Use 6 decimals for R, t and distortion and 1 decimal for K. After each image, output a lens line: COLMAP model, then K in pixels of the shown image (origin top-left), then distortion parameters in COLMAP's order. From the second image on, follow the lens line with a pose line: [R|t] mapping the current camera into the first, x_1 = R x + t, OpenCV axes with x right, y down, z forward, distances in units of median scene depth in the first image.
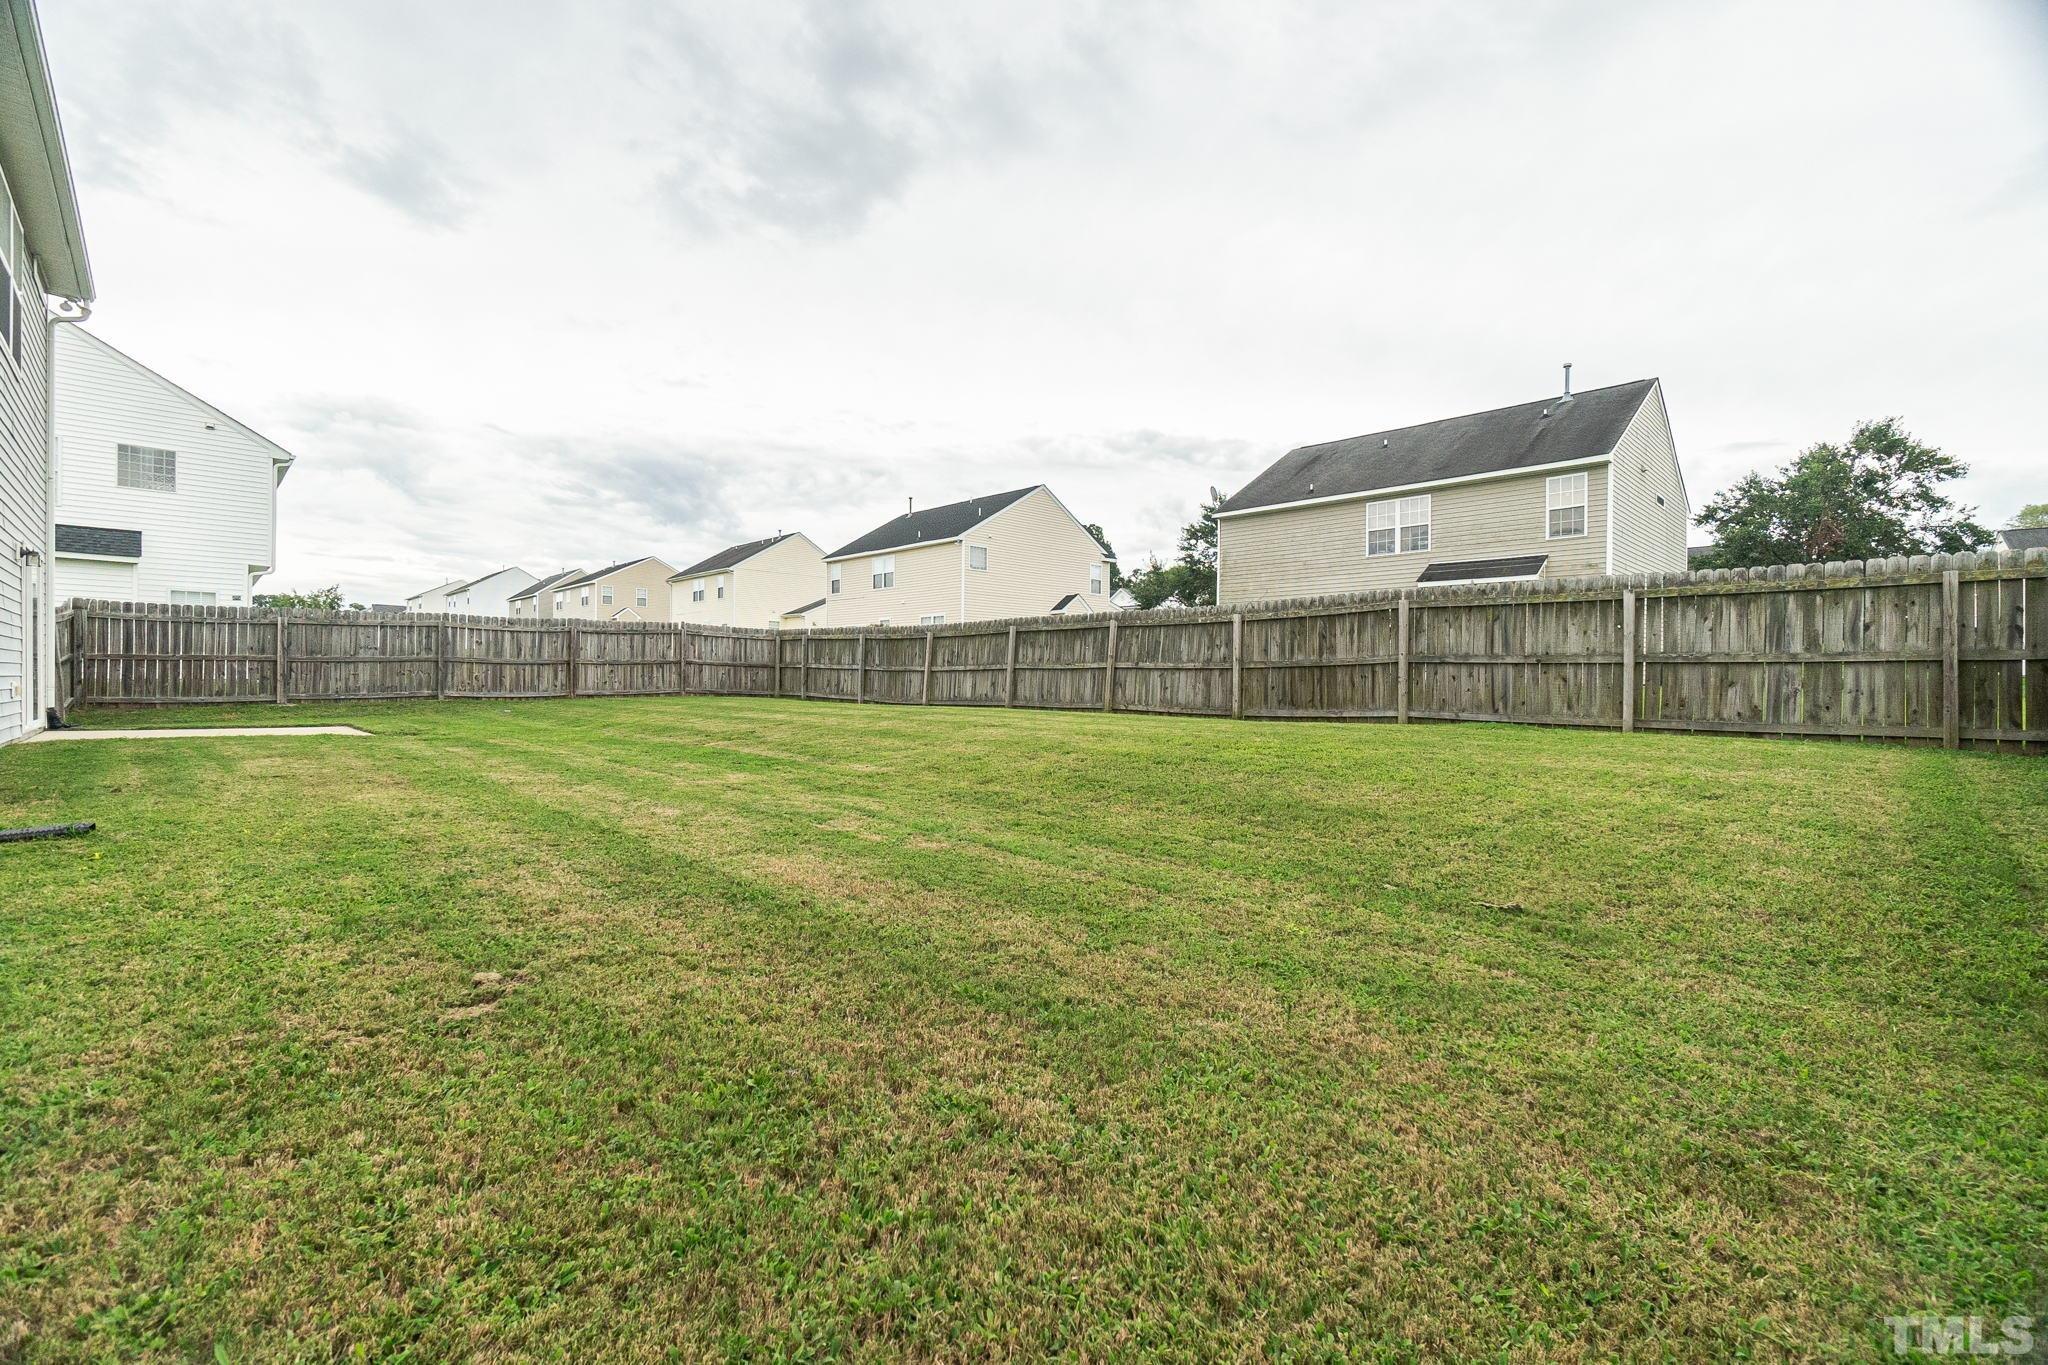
lens RADIAL K [[905.0, 0, 1023.8], [0, 905.0, 678.9], [0, 0, 1]] dist [0.001402, 0.000247]
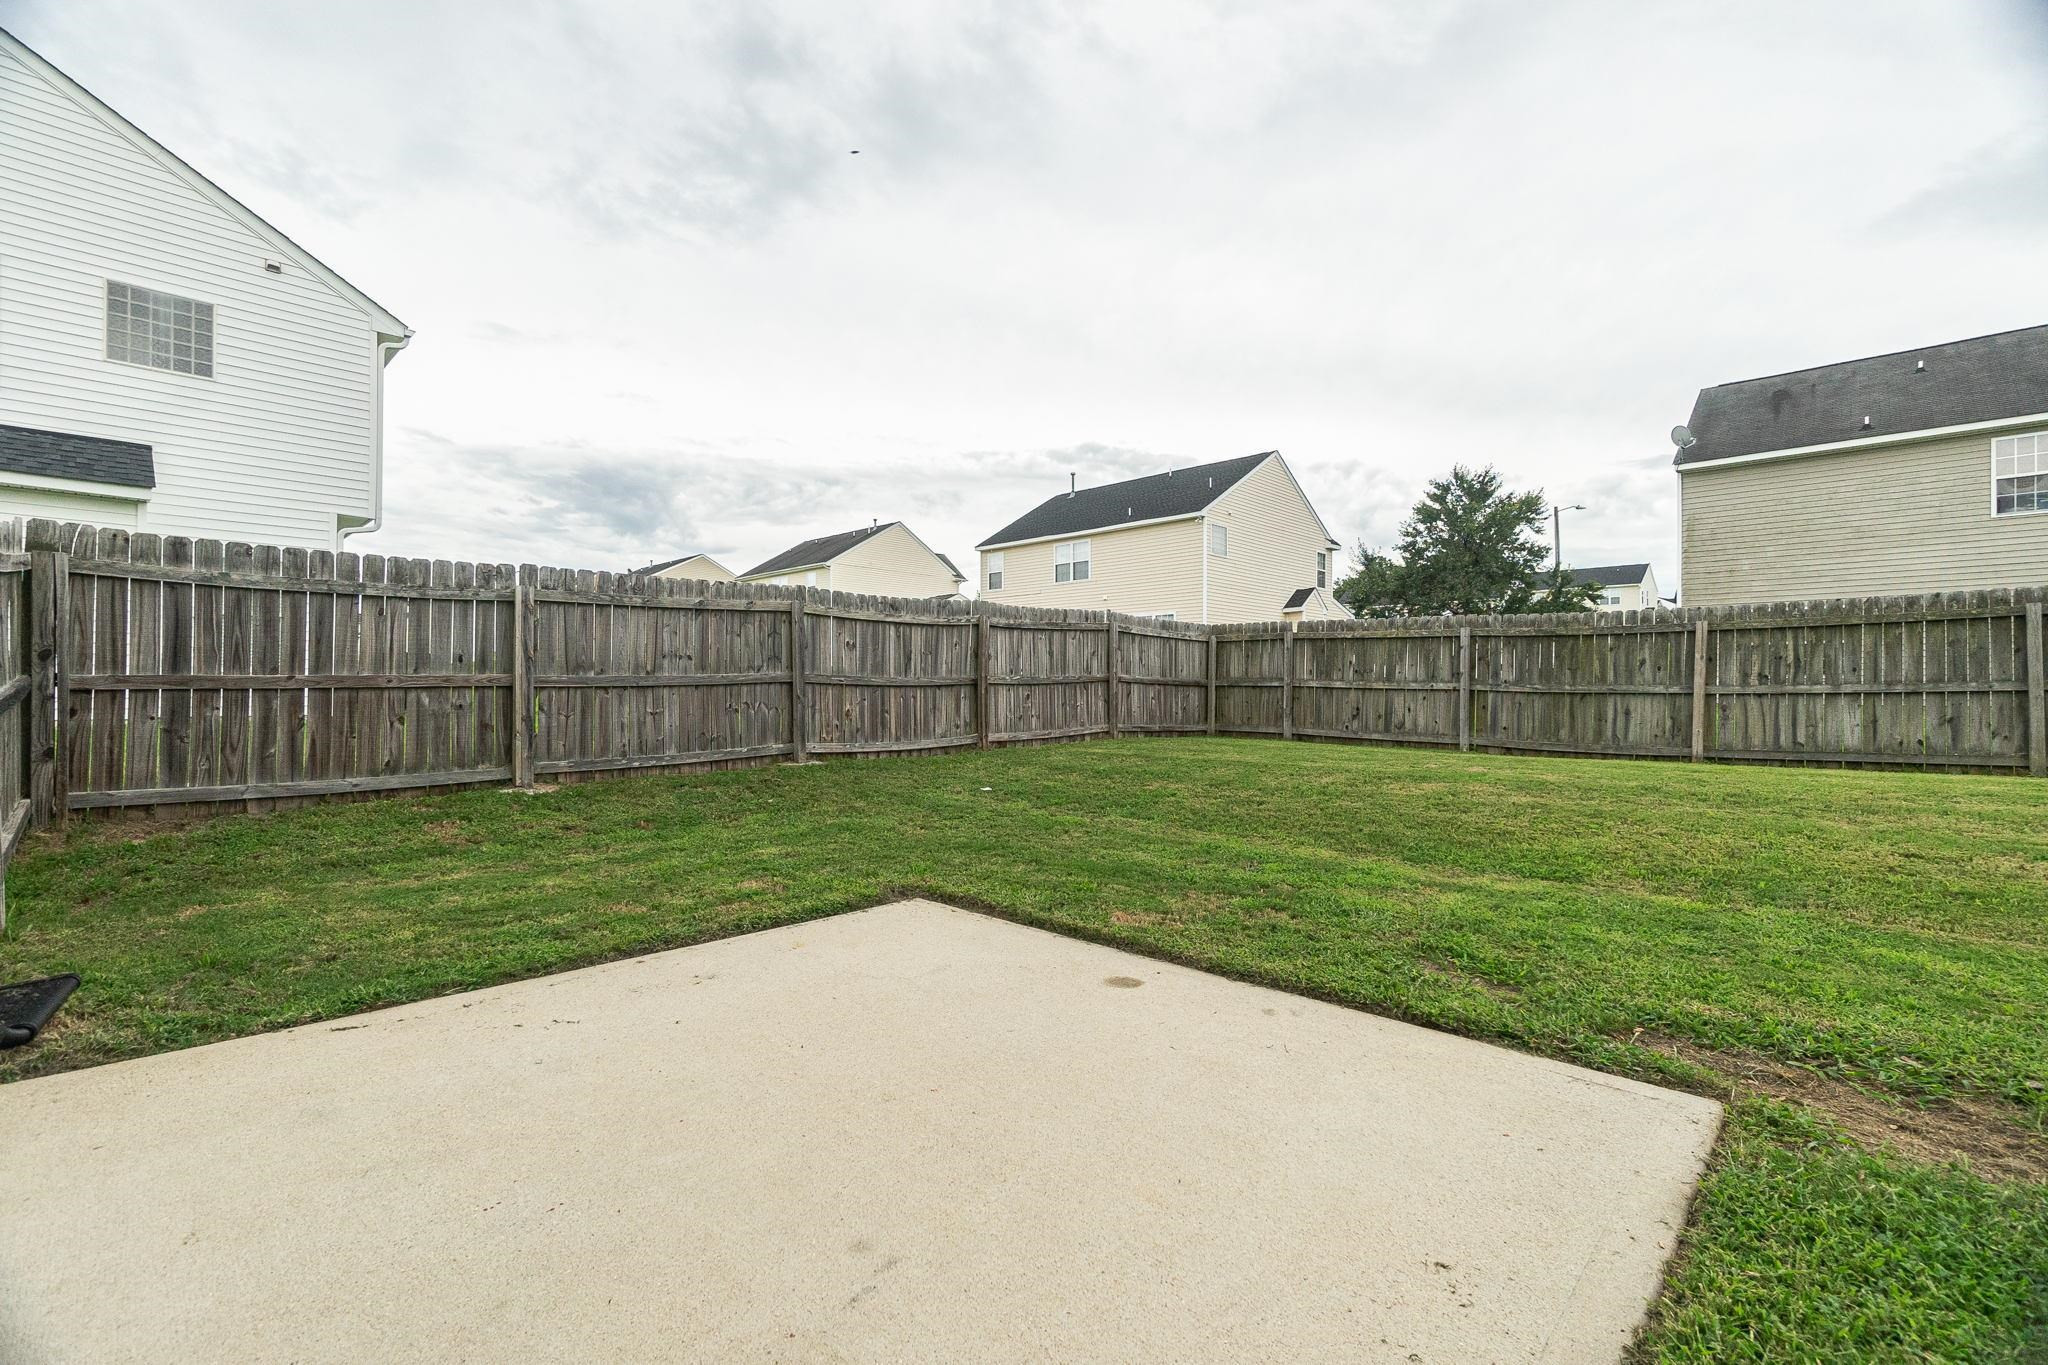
lens RADIAL K [[905.0, 0, 1035.2], [0, 905.0, 680.6], [0, 0, 1]] dist [0.001402, 0.000247]
pose [[0.999314, -0.006955, 0.036375, -0.497013], [0.007254, 0.999941, -0.008095, -0.014880], [-0.036317, 0.008353, 0.999305, 0.469602]]
